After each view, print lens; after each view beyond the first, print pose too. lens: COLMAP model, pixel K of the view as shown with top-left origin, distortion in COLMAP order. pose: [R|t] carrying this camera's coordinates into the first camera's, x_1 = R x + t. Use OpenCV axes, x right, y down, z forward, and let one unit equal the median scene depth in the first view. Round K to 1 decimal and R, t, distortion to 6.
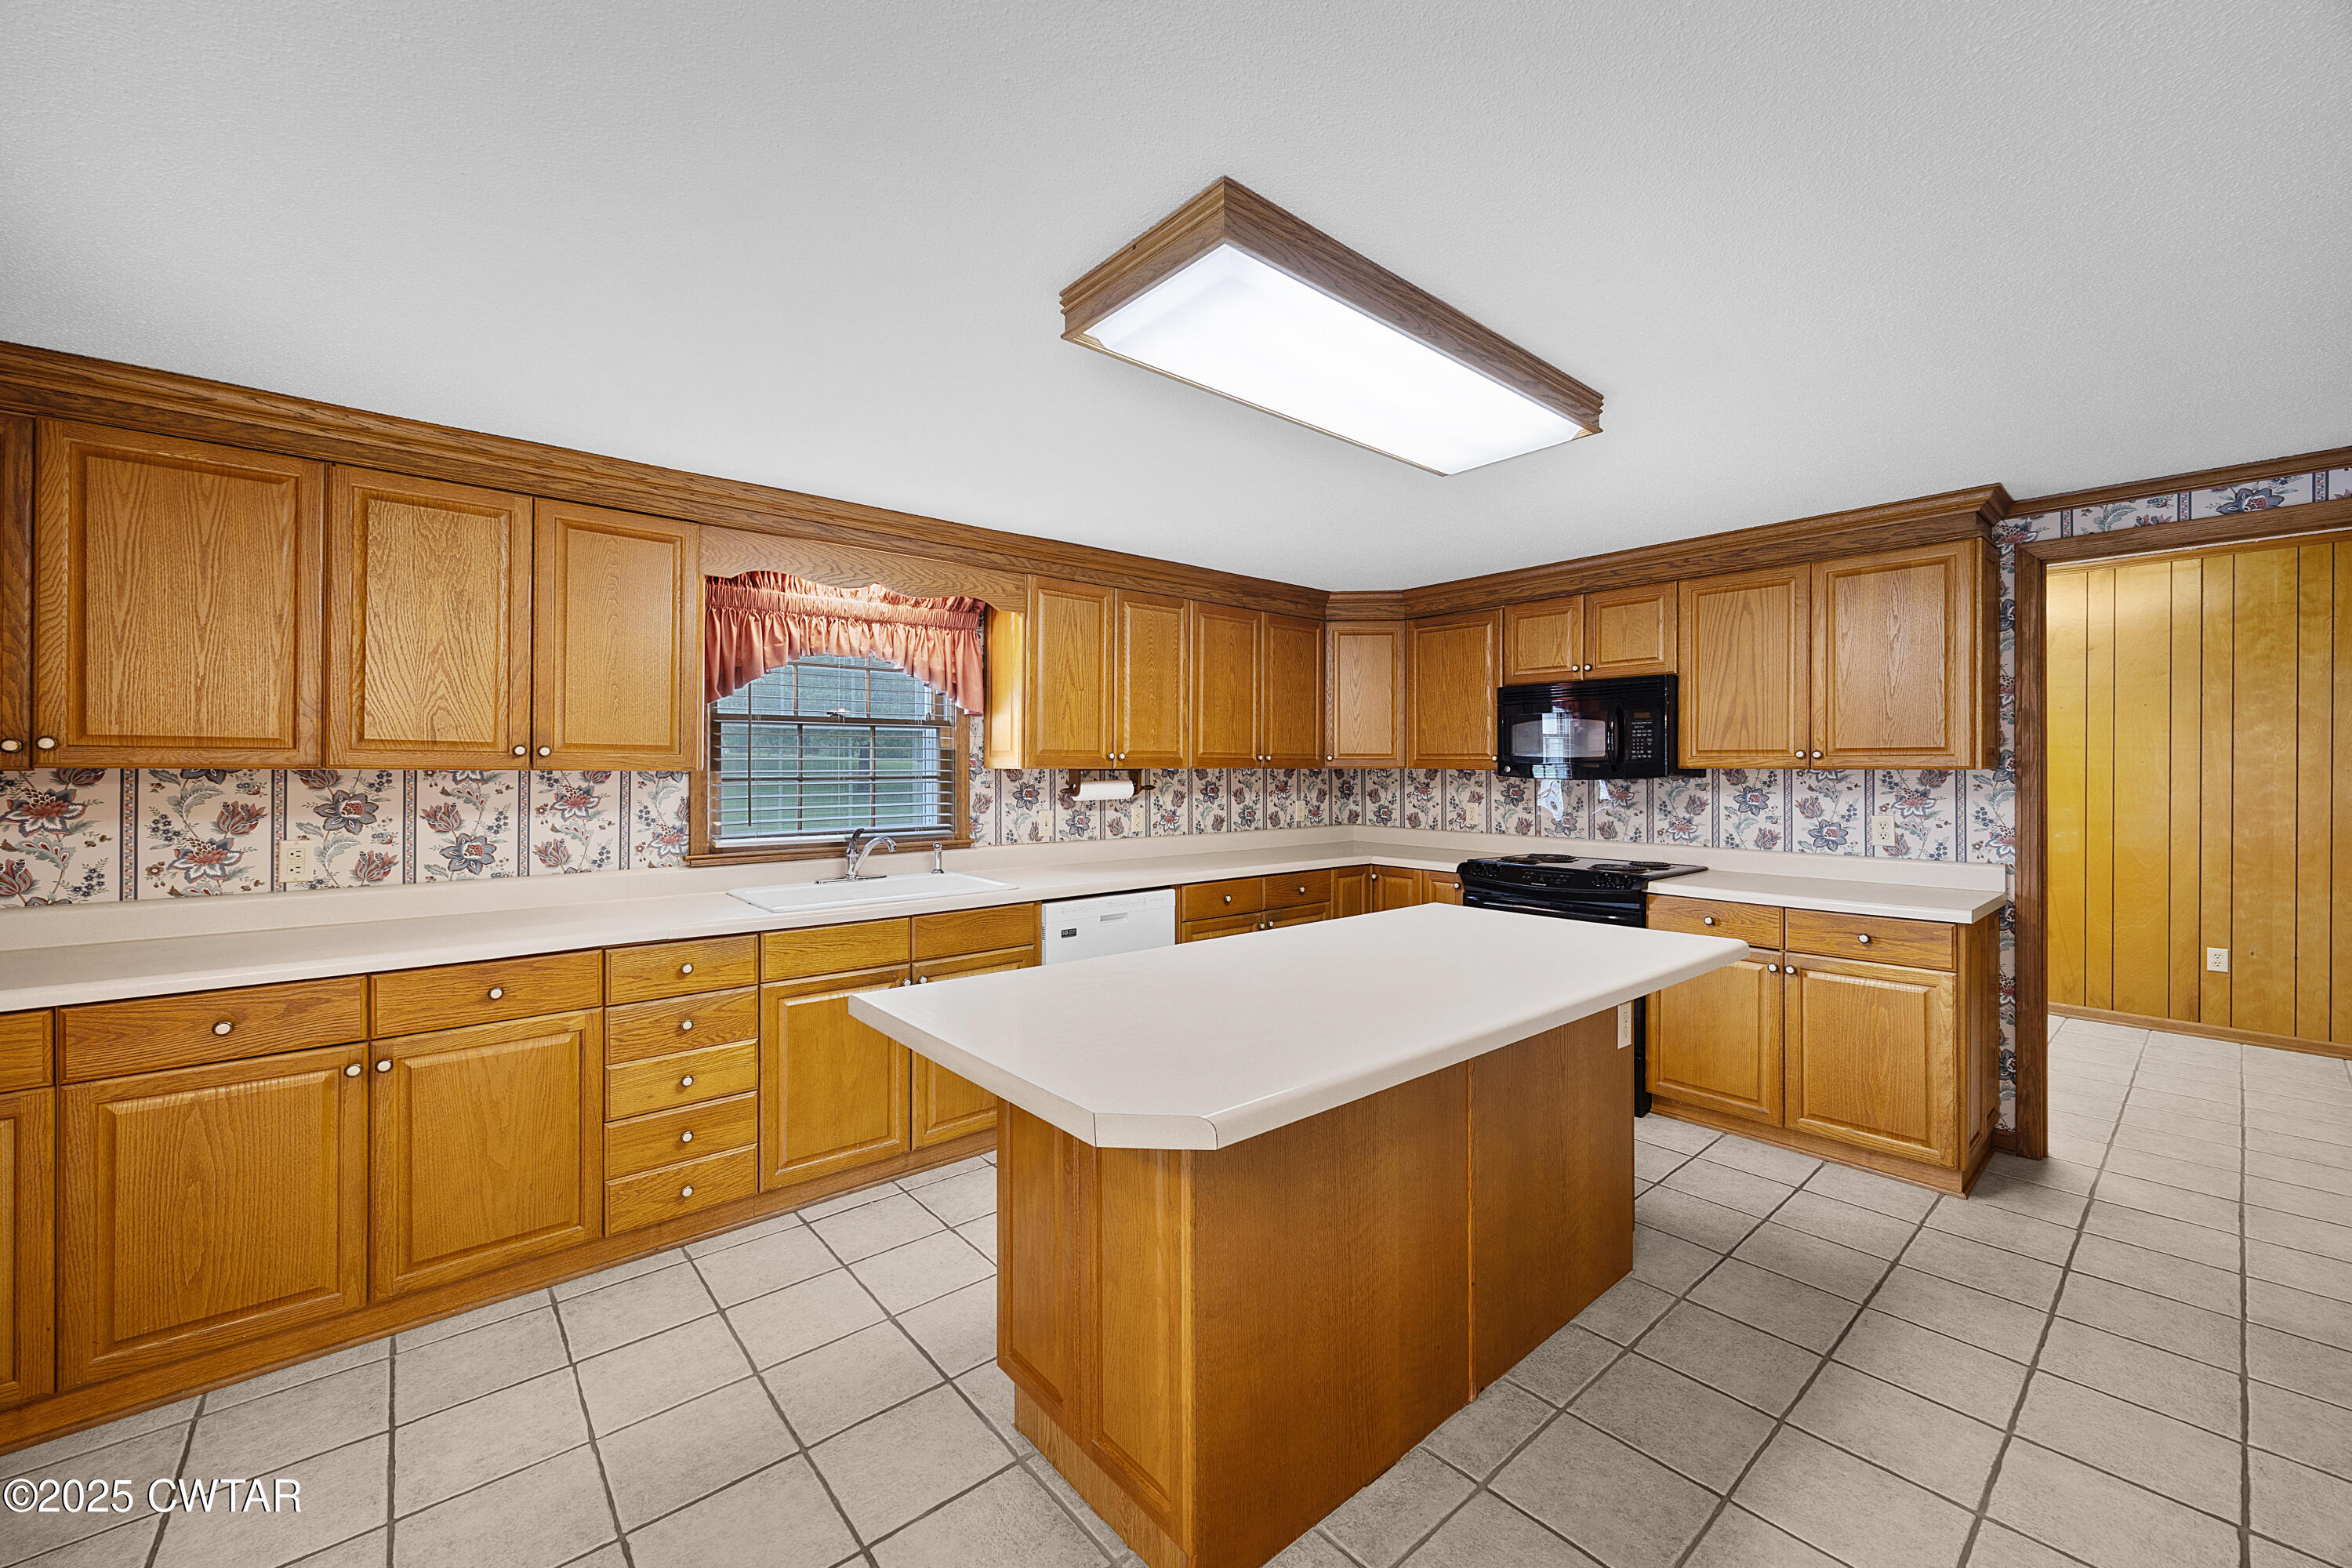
lens RADIAL K [[927.3, 0, 1231.2], [0, 927.3, 730.1], [0, 0, 1]] dist [0.001197, 0.000043]
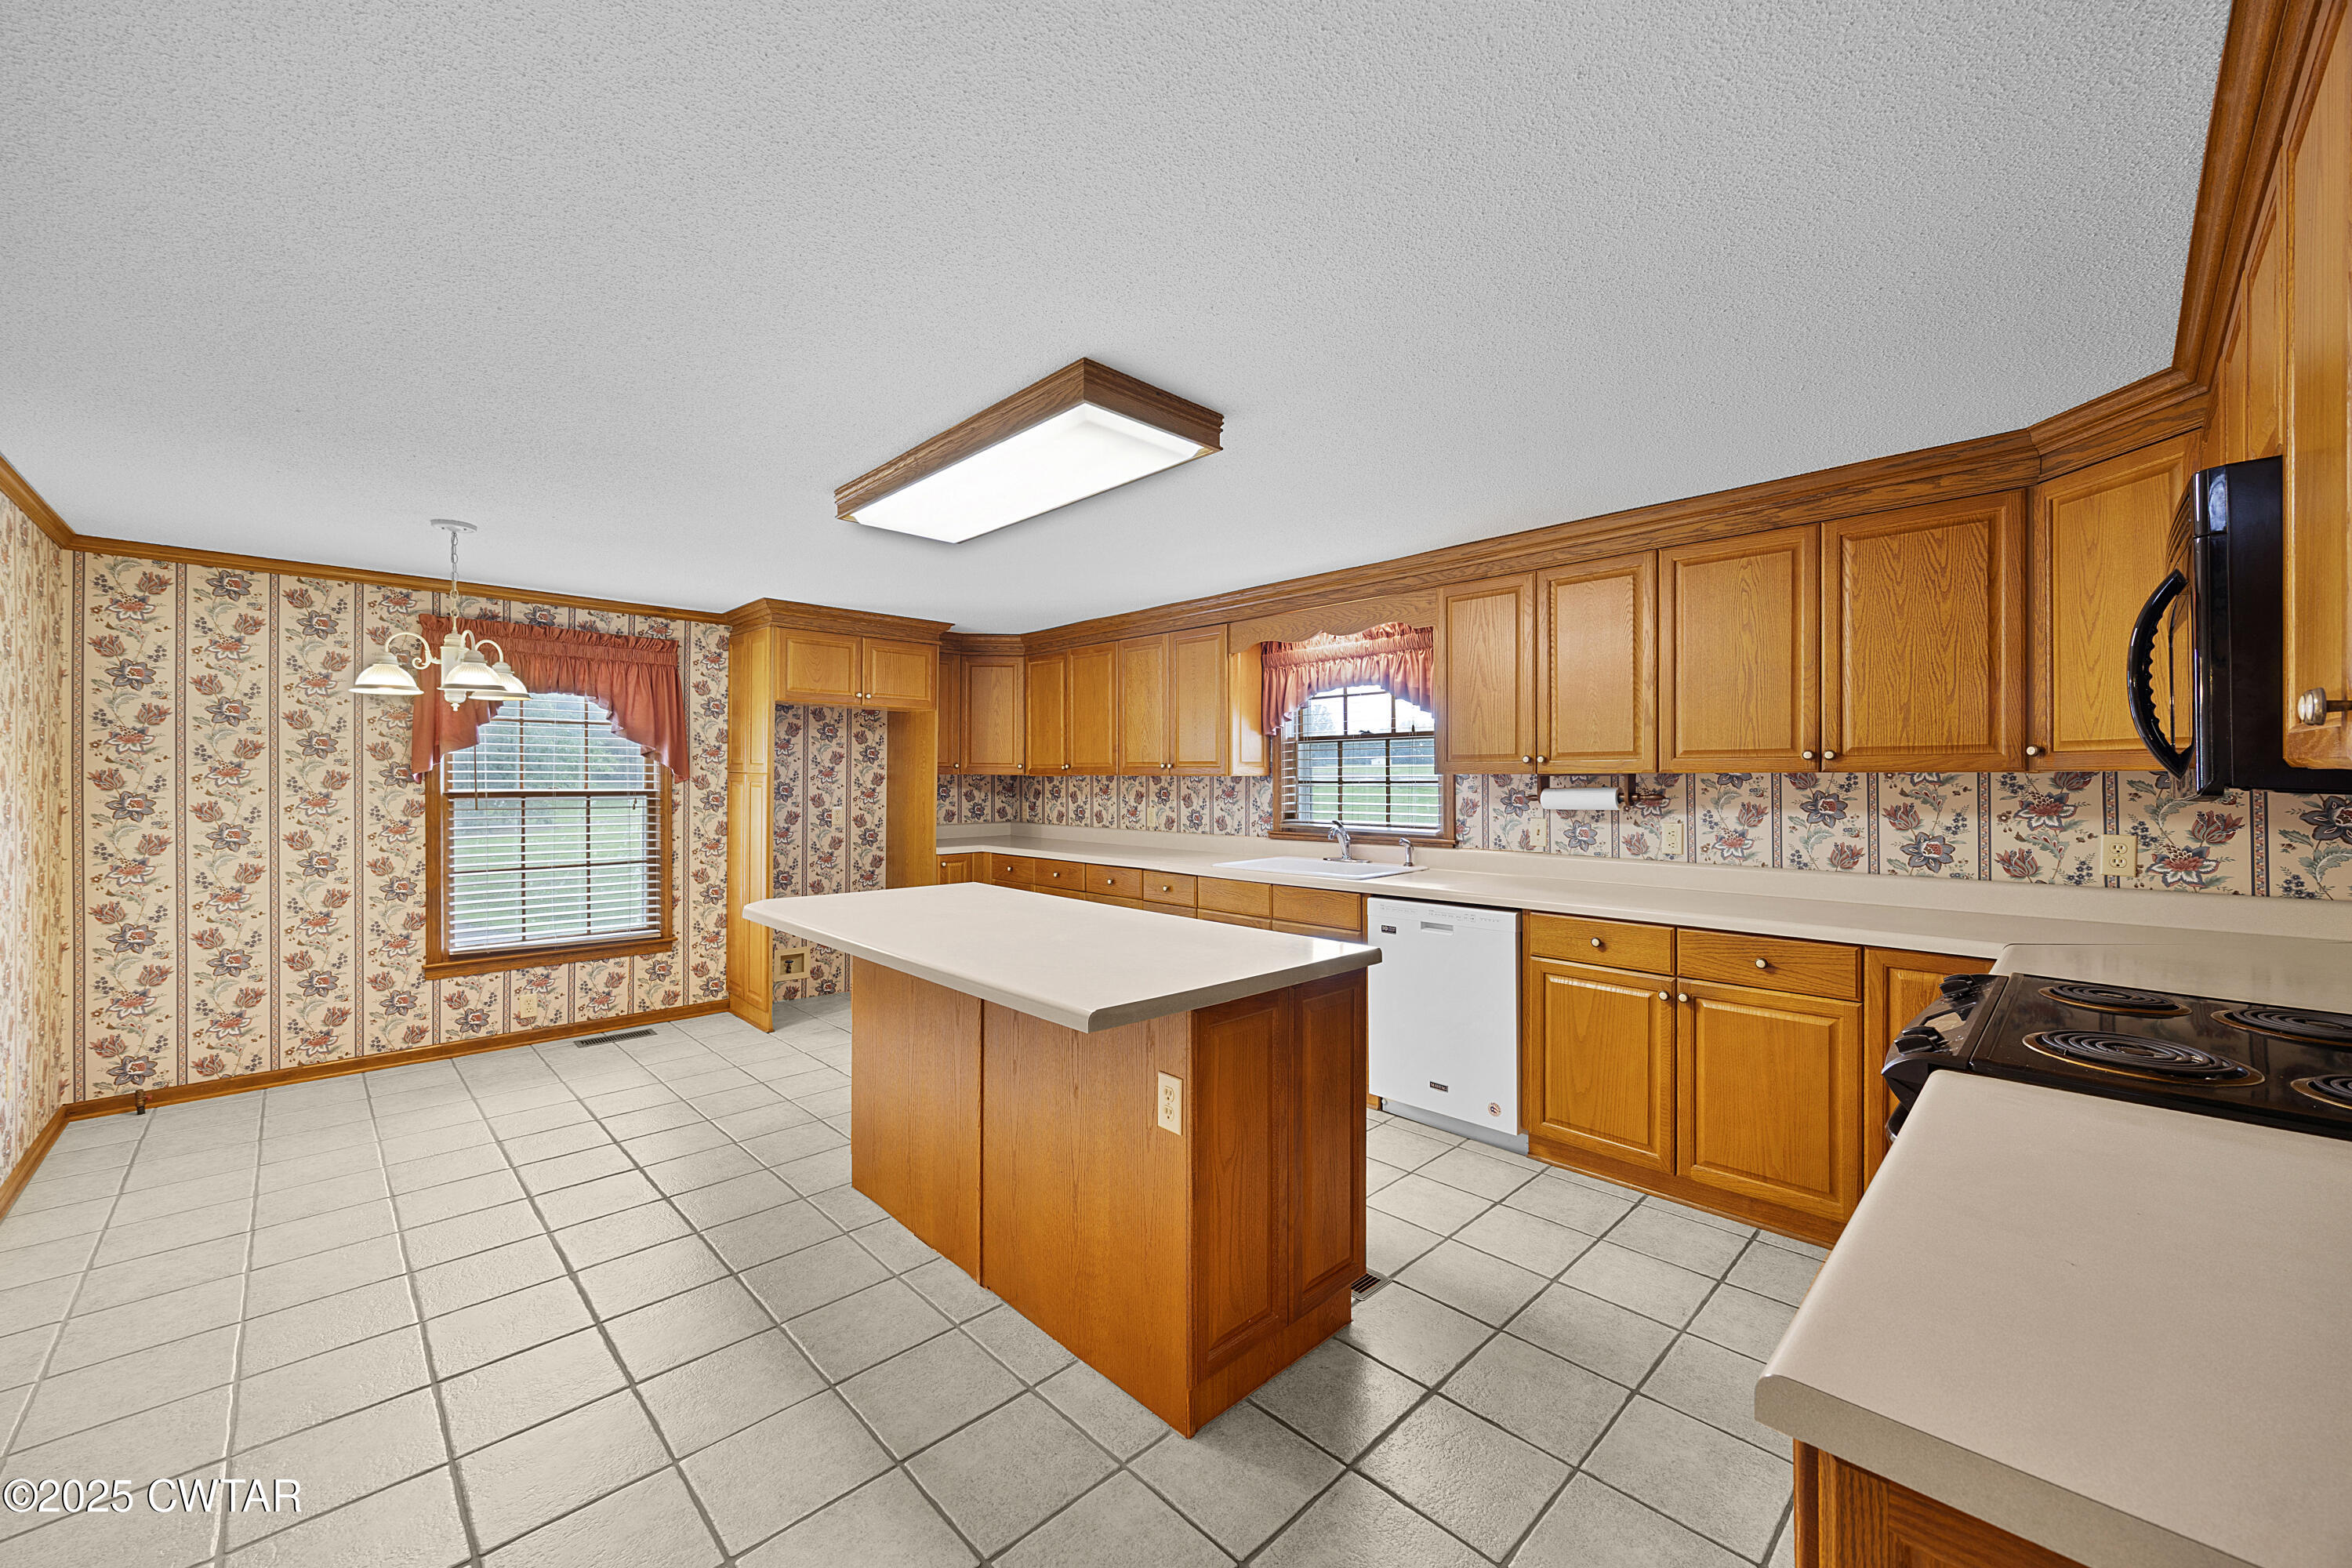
lens RADIAL K [[908.0, 0, 1179.6], [0, 908.0, 777.5], [0, 0, 1]] dist [-0.001438, 0.000064]
pose [[0.030773, 0.003757, -0.999519, 0.647576], [0.046882, 0.998887, 0.005198, 0.021198], [0.998426, -0.047019, 0.030562, 0.557410]]
